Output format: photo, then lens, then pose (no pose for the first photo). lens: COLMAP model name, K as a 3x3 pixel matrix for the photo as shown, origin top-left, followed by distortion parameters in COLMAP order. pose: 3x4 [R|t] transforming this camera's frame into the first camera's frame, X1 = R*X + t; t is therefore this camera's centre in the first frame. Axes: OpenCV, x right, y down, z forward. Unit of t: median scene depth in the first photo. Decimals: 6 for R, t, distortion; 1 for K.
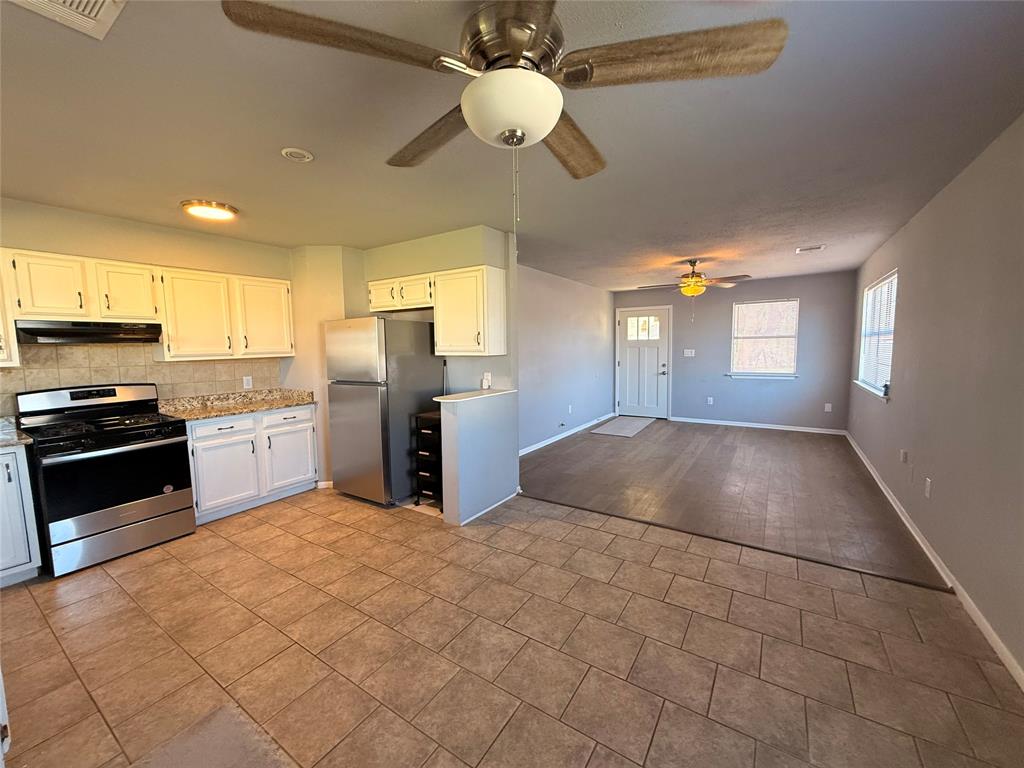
lens RADIAL K [[408.1, 0, 509.7], [0, 408.1, 381.2], [0, 0, 1]] dist [0.000098, 0.000507]
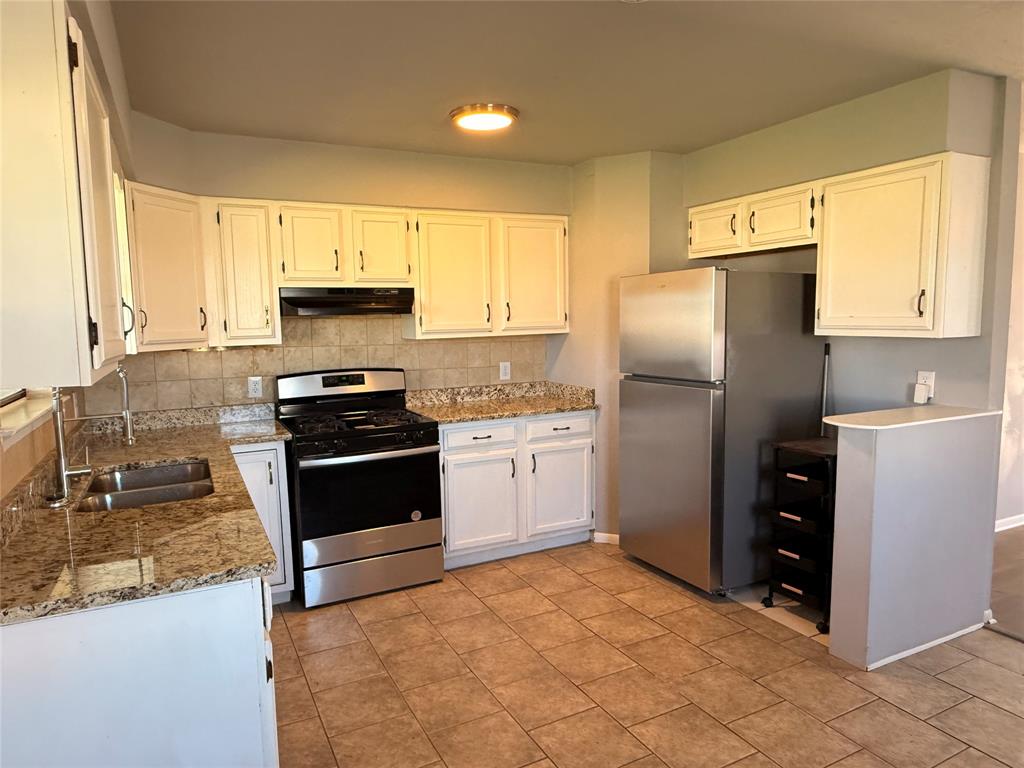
lens RADIAL K [[658.8, 0, 512.0], [0, 658.8, 384.0], [0, 0, 1]] dist [-0.002805, -0.001860]
pose [[0.870165, 0.048913, -0.490326, -0.112880], [-0.038681, 0.998771, 0.030988, -0.011887], [0.491239, -0.007998, 0.870988, 0.058171]]
